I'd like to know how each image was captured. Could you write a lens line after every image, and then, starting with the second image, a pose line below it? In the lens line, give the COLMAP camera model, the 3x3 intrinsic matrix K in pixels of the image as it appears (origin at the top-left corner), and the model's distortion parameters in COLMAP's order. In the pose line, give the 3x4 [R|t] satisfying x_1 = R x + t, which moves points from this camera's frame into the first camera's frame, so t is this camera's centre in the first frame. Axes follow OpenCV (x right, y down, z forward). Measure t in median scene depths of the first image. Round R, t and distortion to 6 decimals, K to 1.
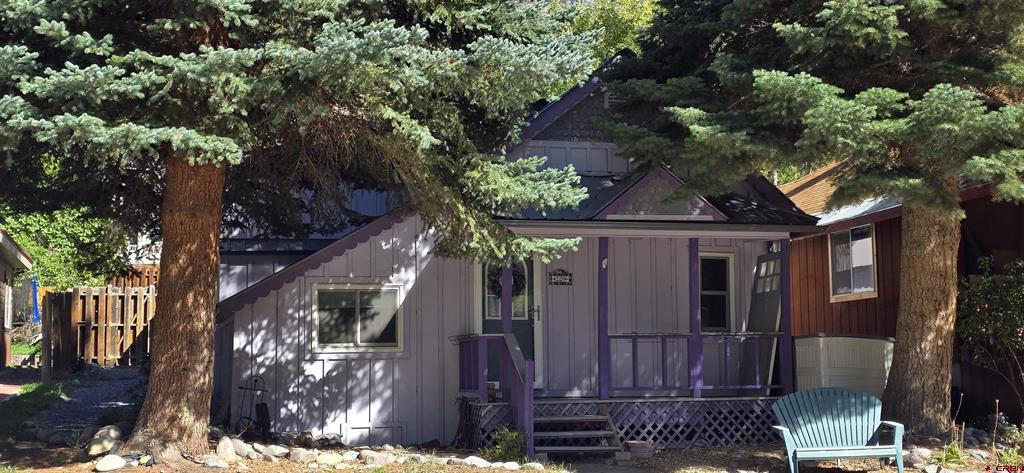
lens RADIAL K [[741.4, 0, 511.2], [0, 741.4, 238.4], [0, 0, 1]] dist [-0.003631, -0.001416]
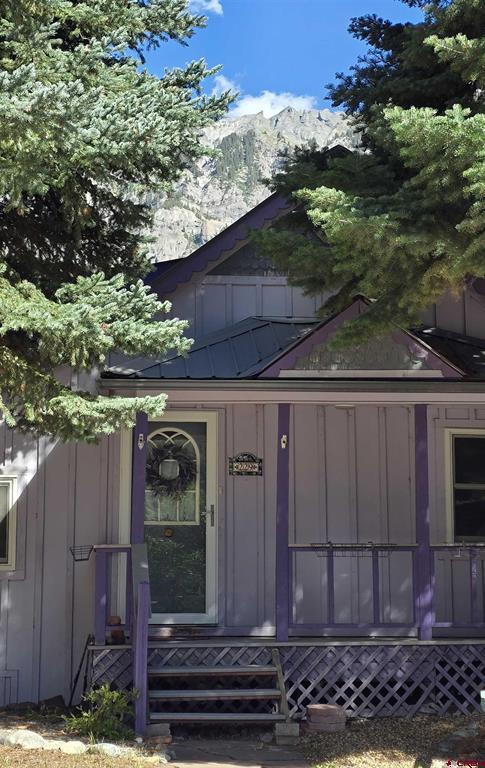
lens RADIAL K [[912.7, 0, 242.8], [0, 912.7, 383.6], [0, 0, 1]] dist [0.033164, 0.000000]
pose [[0.996006, -0.016135, -0.087818, 0.164568], [0.011531, 0.998544, -0.052687, 0.024269], [0.088540, 0.051464, 0.994742, 0.144671]]
